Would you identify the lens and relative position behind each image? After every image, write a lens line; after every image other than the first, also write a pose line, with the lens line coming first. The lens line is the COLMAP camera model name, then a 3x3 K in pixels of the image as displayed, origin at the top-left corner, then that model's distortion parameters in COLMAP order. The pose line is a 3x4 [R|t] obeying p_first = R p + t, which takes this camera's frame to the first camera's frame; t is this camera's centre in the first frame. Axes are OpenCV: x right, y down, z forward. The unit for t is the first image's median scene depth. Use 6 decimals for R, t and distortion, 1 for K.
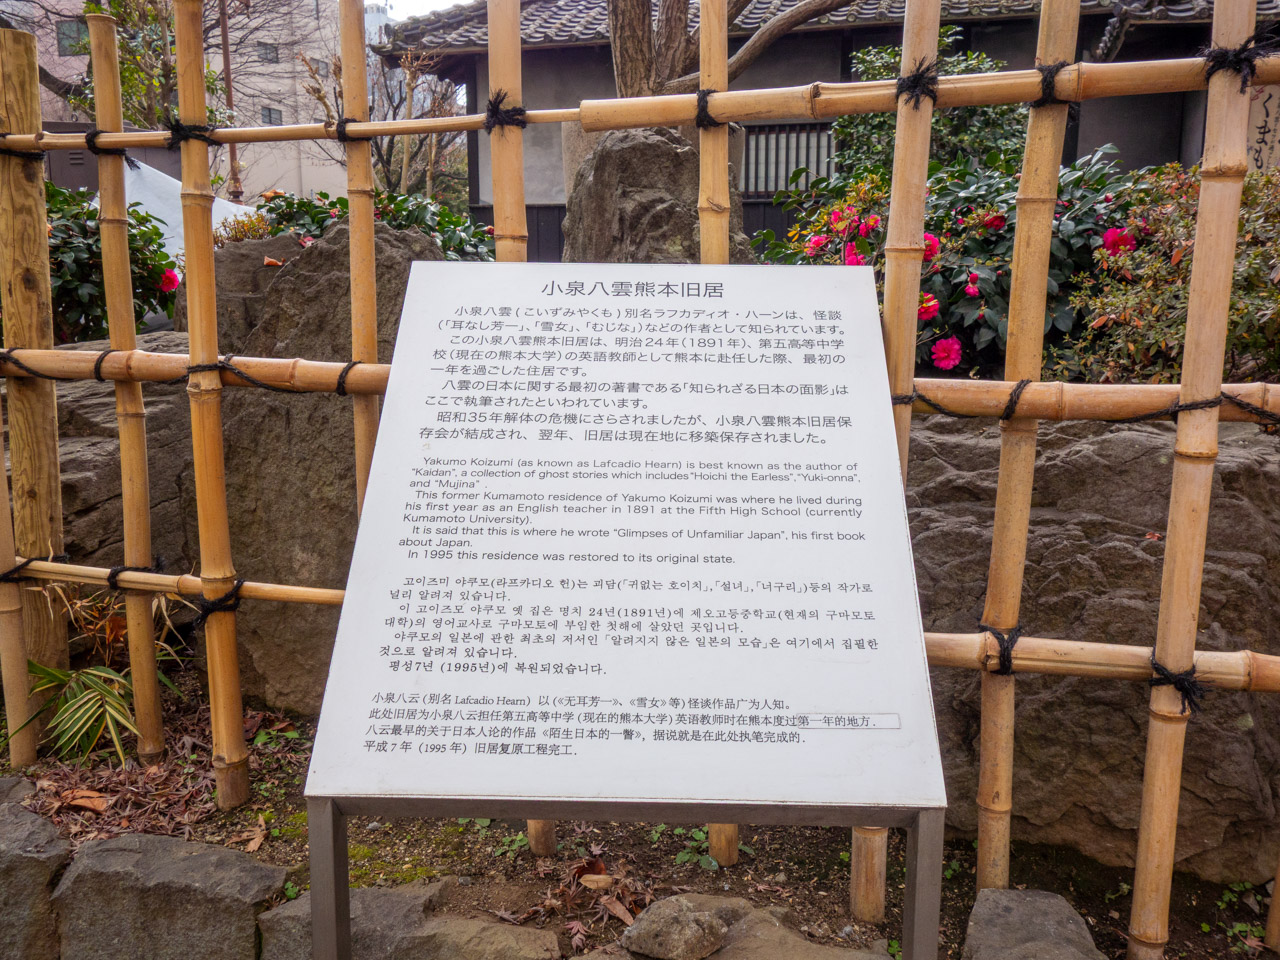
lens RADIAL K [[1135.5, 0, 640.5], [0, 1135.5, 478.7], [0, 0, 1]] dist [0.010765, 0.002322]
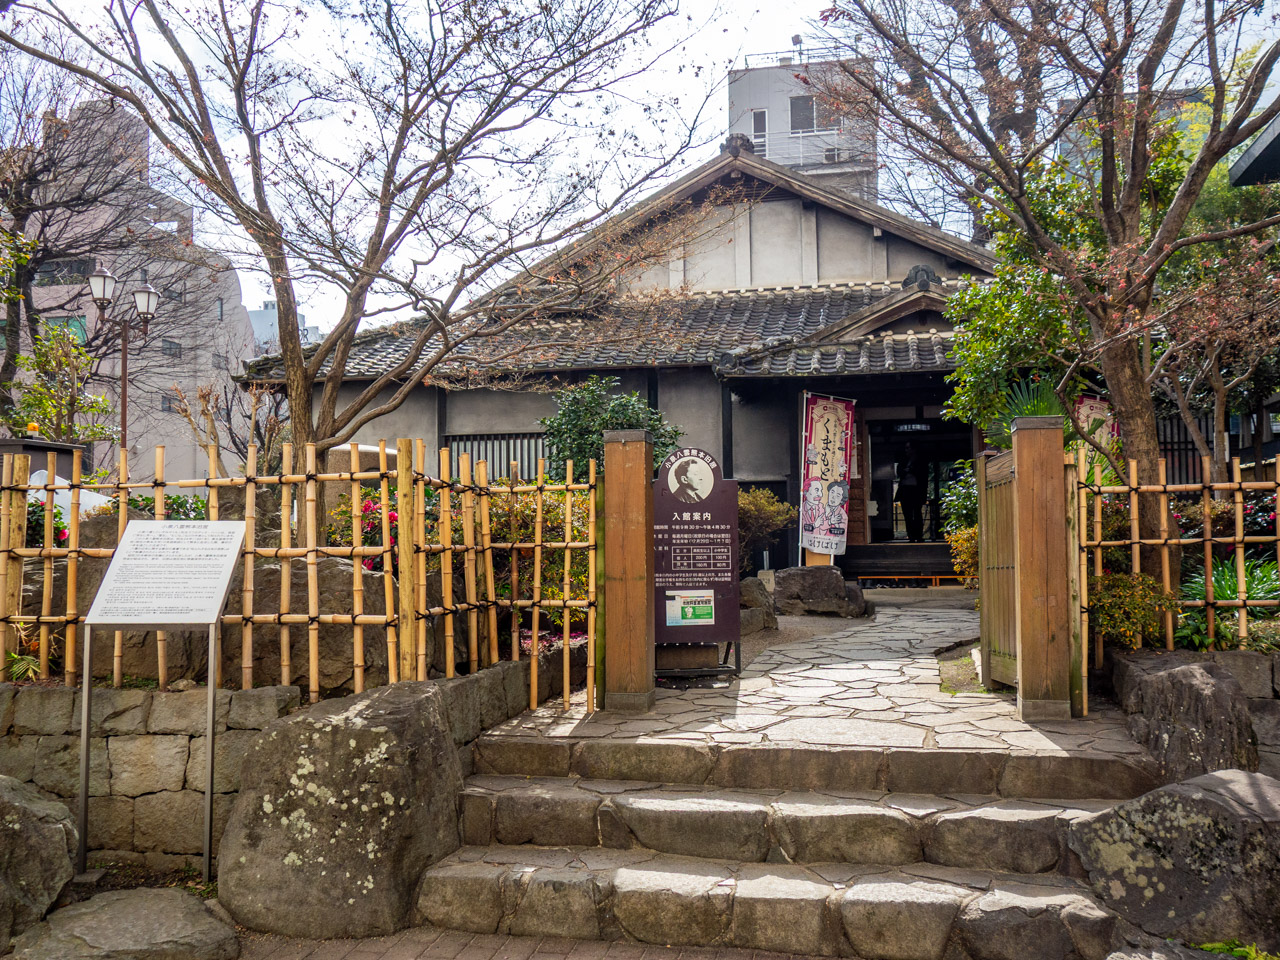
lens RADIAL K [[1135.5, 0, 639.2], [0, 1135.5, 480.7], [0, 0, 1]] dist [0.010765, 0.002322]
pose [[0.996346, -0.002537, 0.085375, 0.961729], [0.022511, 0.972018, -0.233824, 0.501775], [-0.082393, 0.234891, 0.968523, -2.363539]]
